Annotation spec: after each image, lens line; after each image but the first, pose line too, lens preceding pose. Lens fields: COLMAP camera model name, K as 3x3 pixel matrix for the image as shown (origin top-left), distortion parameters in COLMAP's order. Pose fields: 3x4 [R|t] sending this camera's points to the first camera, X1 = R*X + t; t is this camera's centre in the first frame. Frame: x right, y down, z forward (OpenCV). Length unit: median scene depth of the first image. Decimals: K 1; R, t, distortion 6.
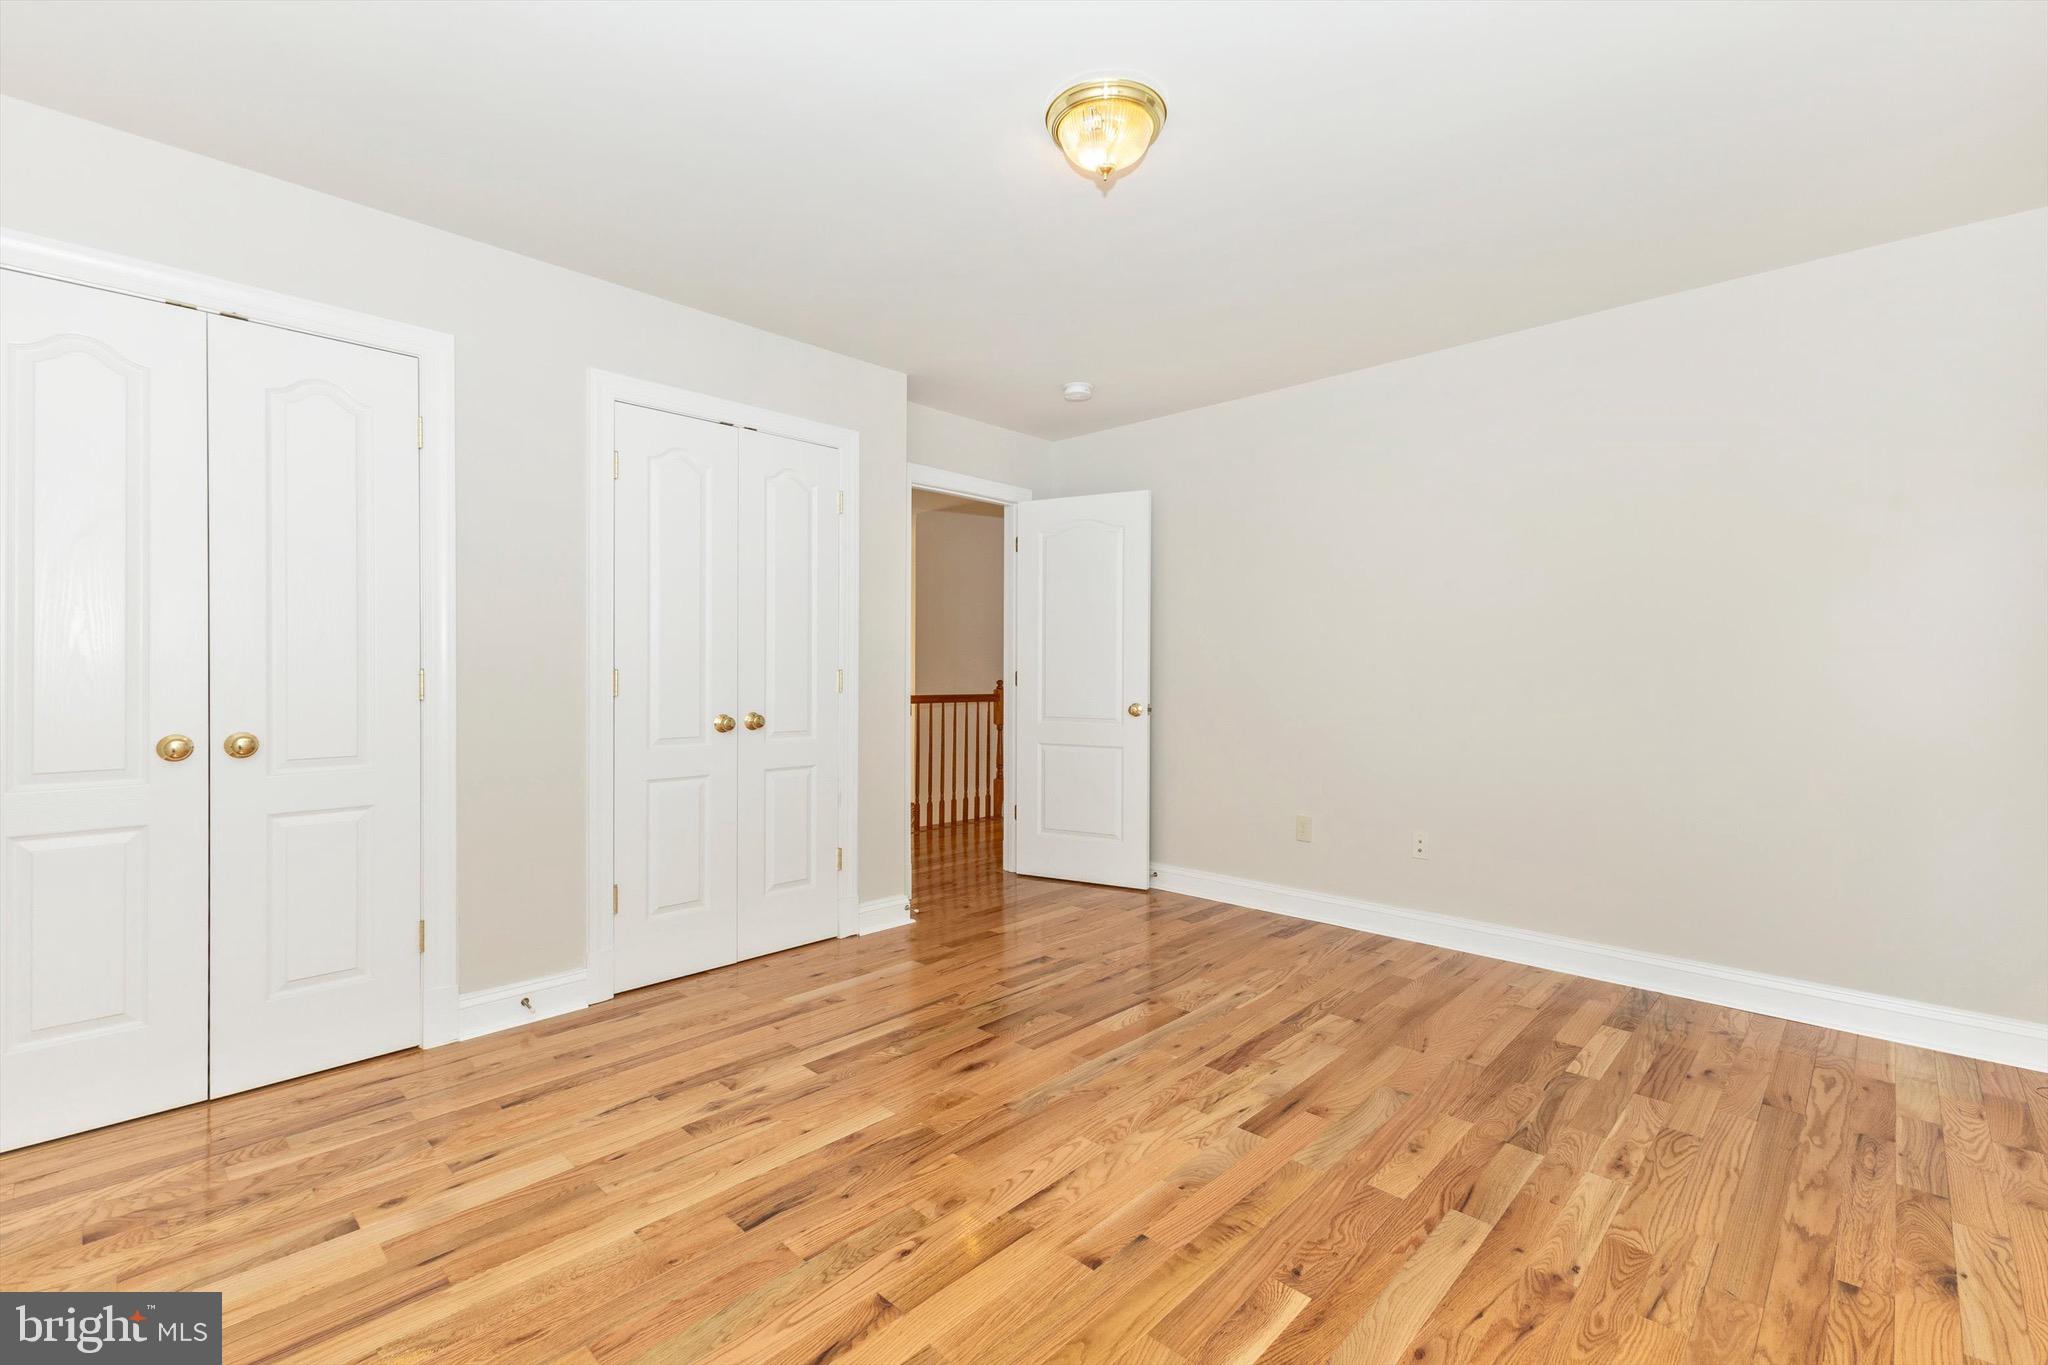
lens RADIAL K [[893.4, 0, 1025.1], [0, 893.4, 664.4], [0, 0, 1]] dist [0.011554, 0.000688]
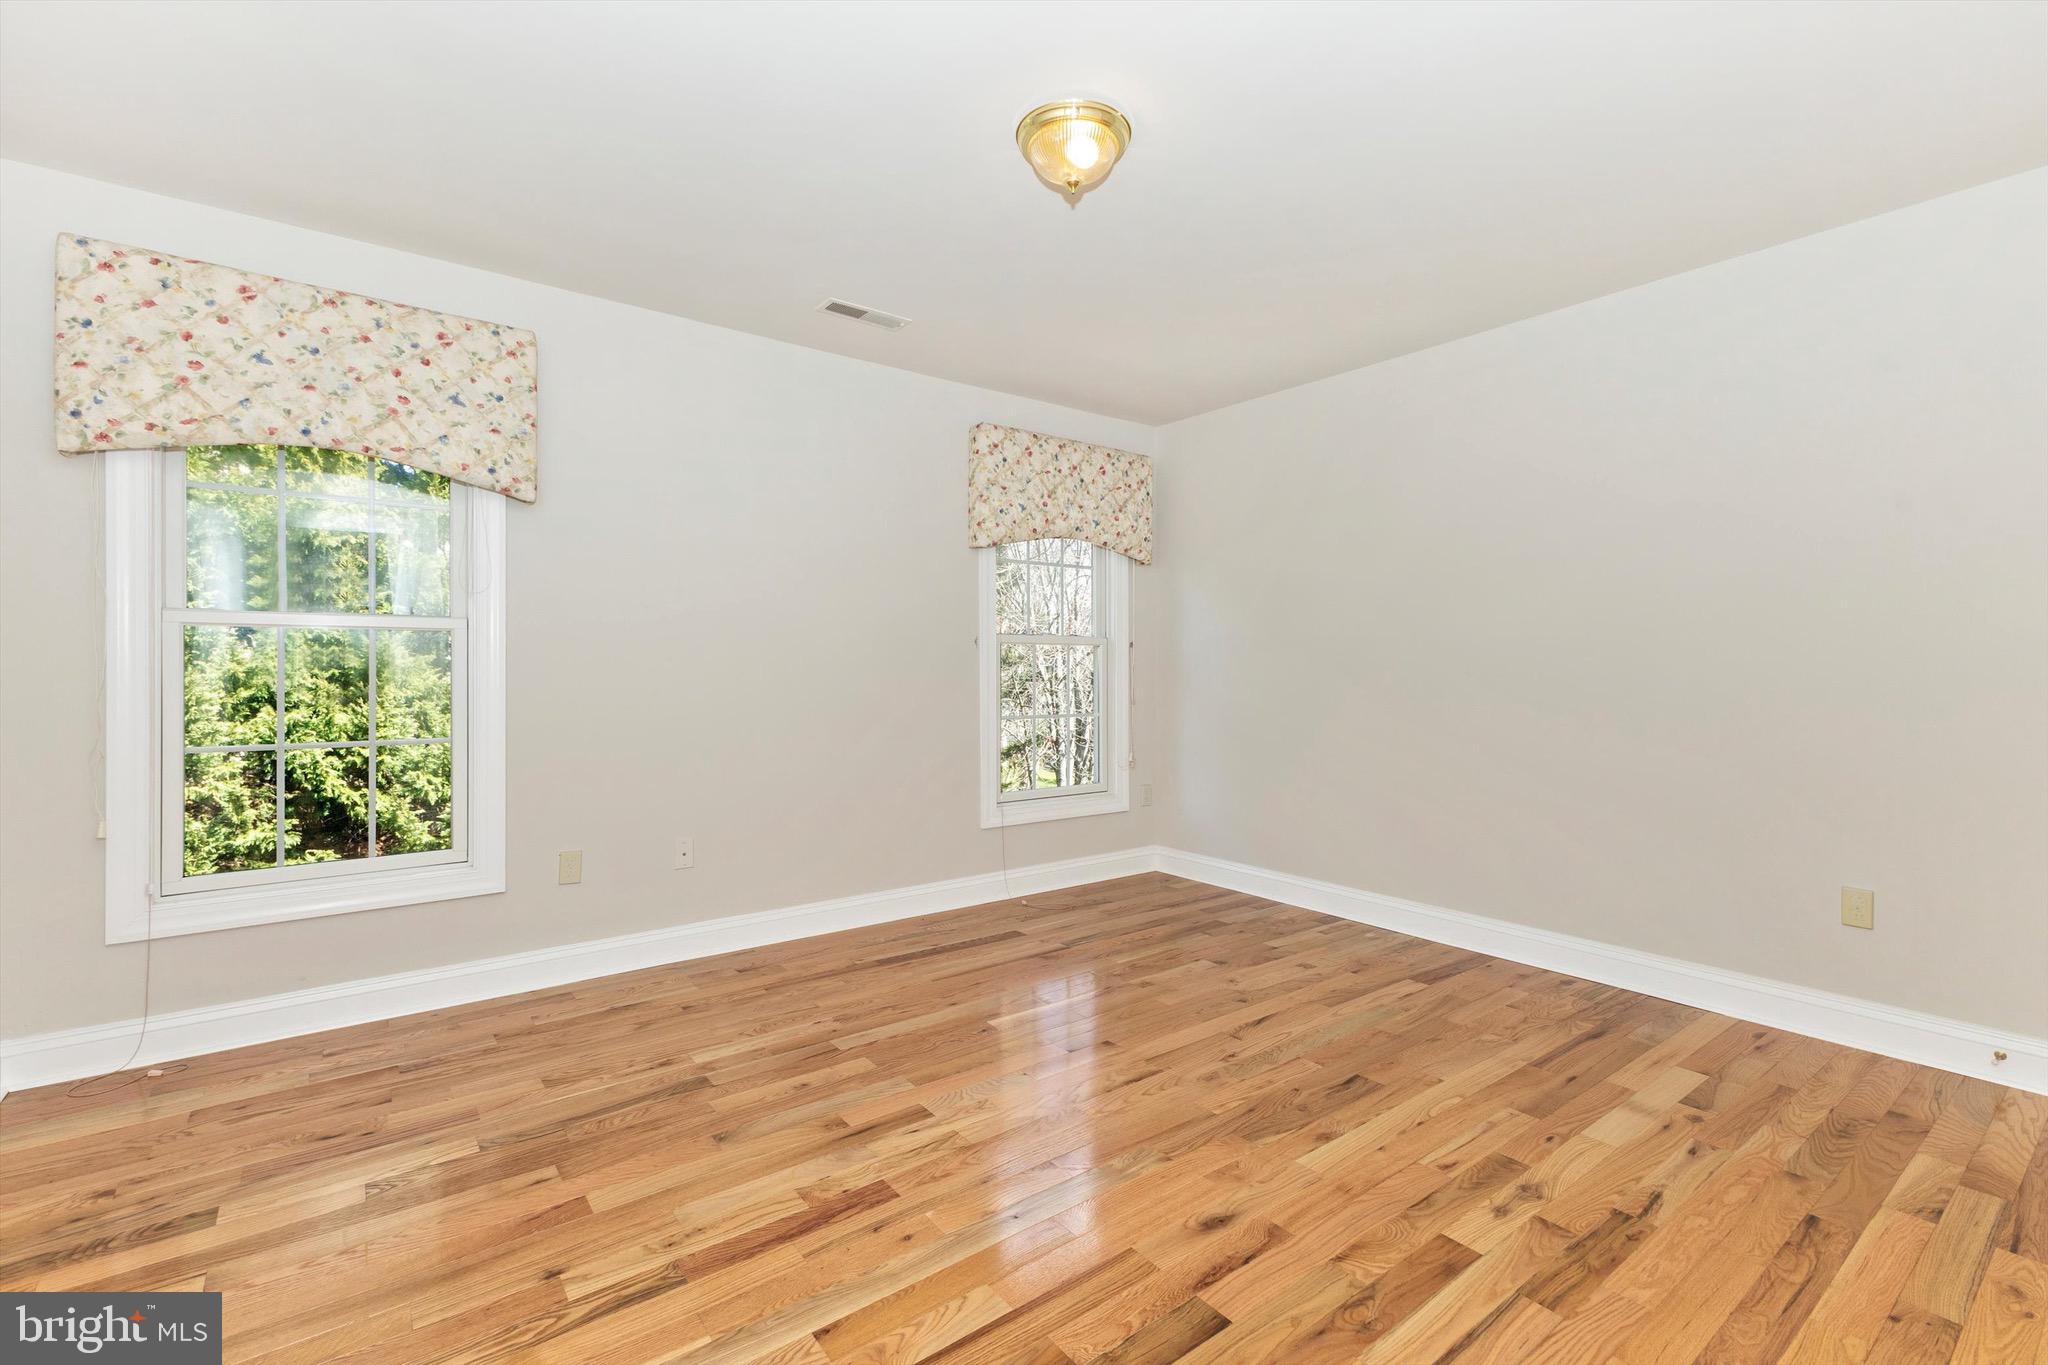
lens RADIAL K [[883.3, 0, 1015.3], [0, 883.3, 666.9], [0, 0, 1]] dist [-0.002624, -0.001008]
pose [[-0.986491, -0.001457, 0.163808, -0.013759], [-0.002809, 0.999964, -0.008024, 0.018498], [-0.163790, -0.008376, -0.986460, 1.937488]]
